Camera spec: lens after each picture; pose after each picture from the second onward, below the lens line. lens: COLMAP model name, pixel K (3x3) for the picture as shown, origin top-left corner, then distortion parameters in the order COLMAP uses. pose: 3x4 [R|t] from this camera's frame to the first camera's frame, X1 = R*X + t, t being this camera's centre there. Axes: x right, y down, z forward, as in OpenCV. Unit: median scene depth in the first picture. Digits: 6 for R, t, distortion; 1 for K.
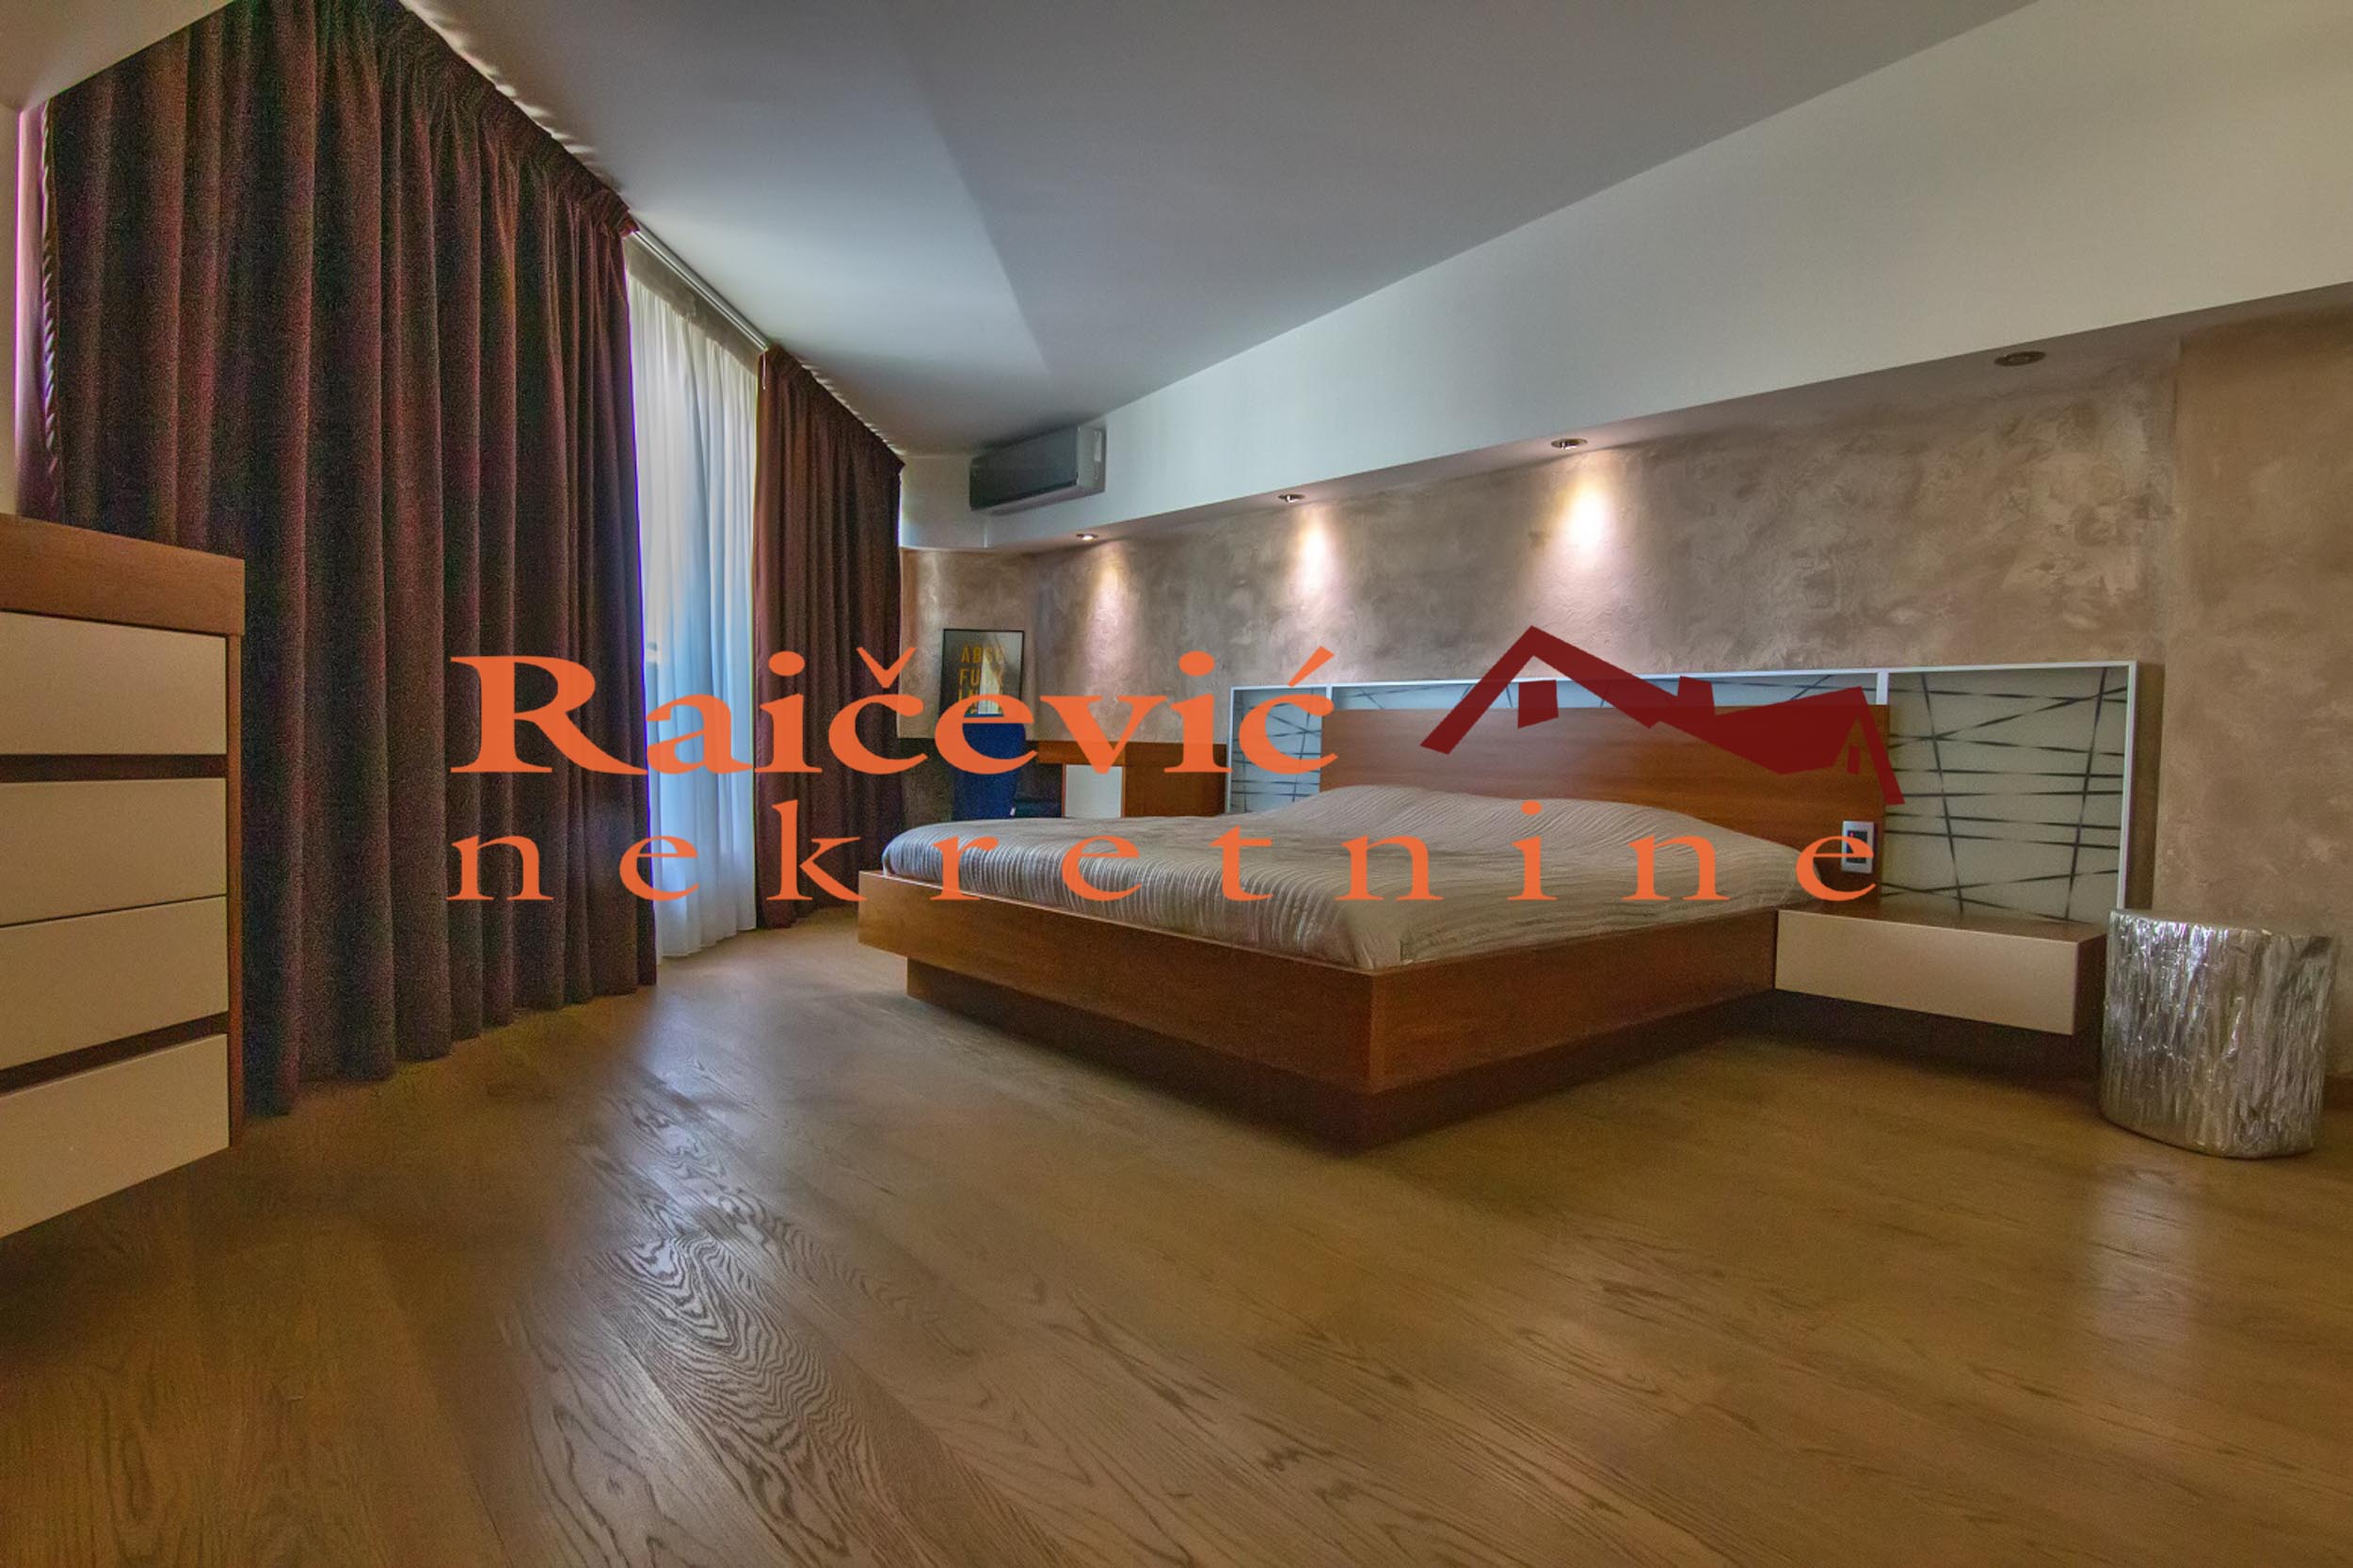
lens RADIAL K [[1244.5, 0, 1176.5], [0, 1244.5, 784.0], [0, 0, 1]] dist [-0.000609, -0.000359]
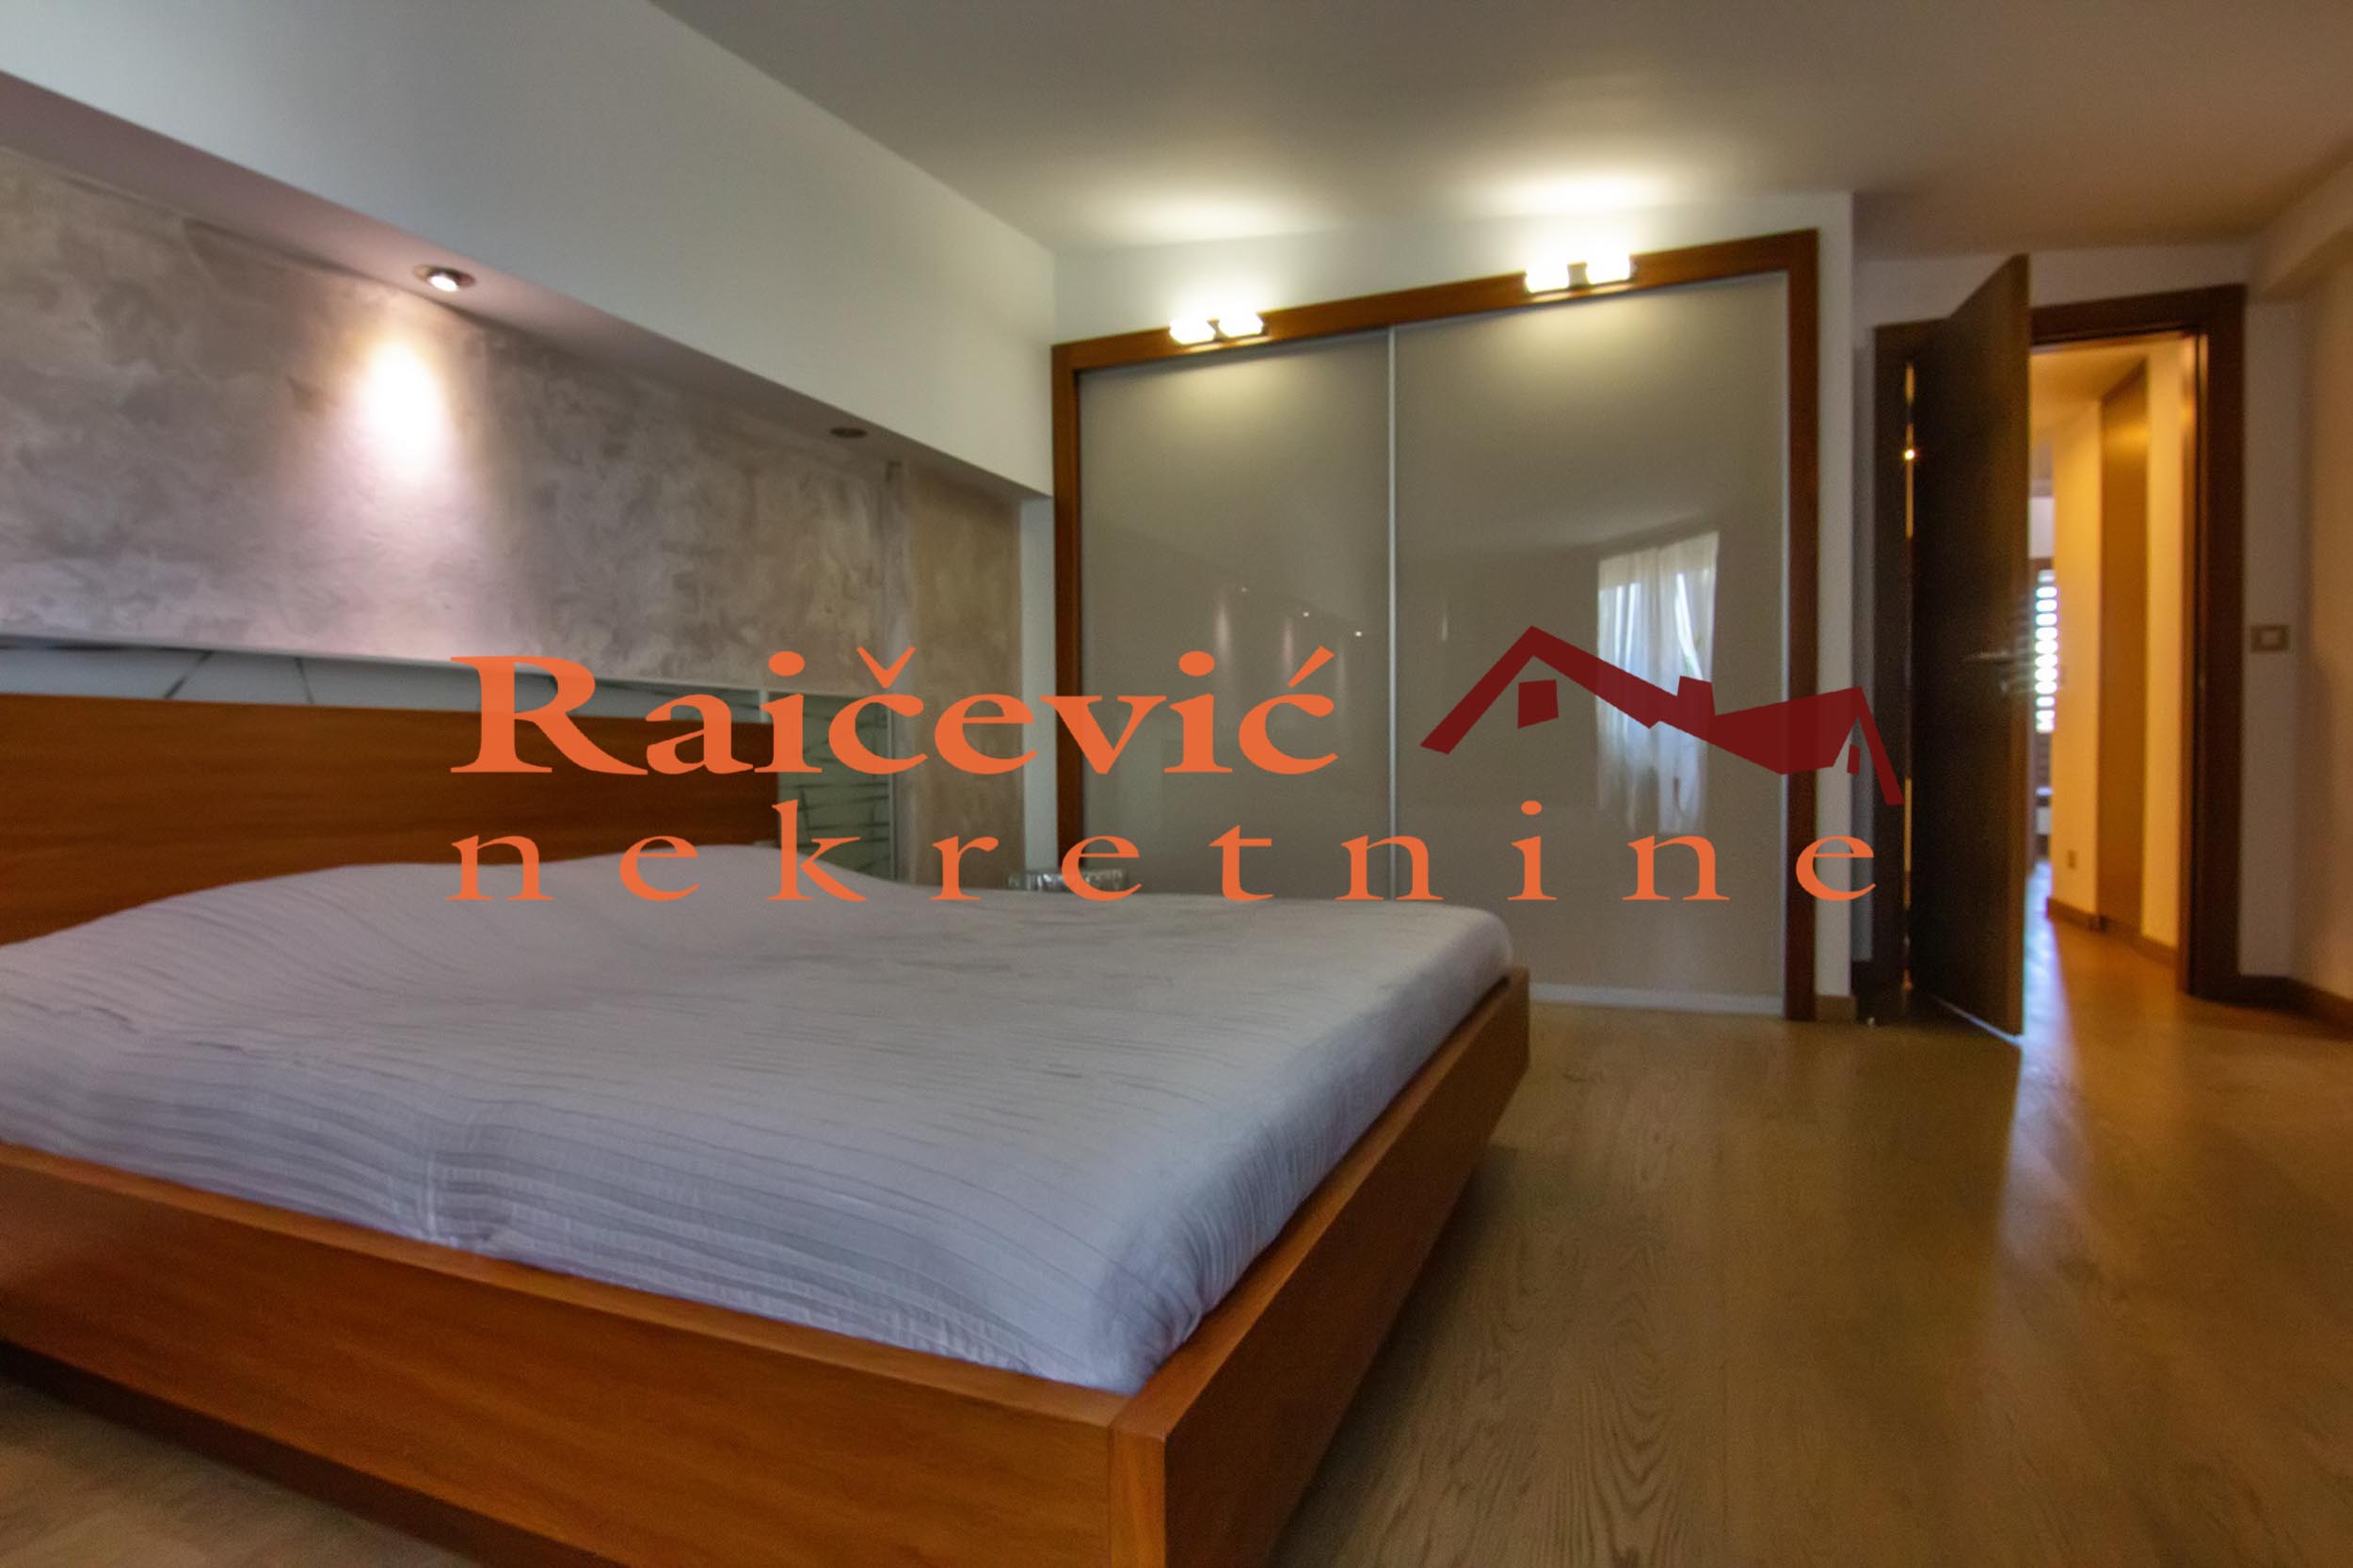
lens RADIAL K [[1244.5, 0, 1176.5], [0, 1244.5, 784.0], [0, 0, 1]] dist [-0.000609, -0.000359]
pose [[-0.437324, -0.021780, 0.899040, -0.445355], [0.037819, 0.998377, 0.042582, -0.042822], [-0.898508, 0.052623, -0.435791, 1.078512]]
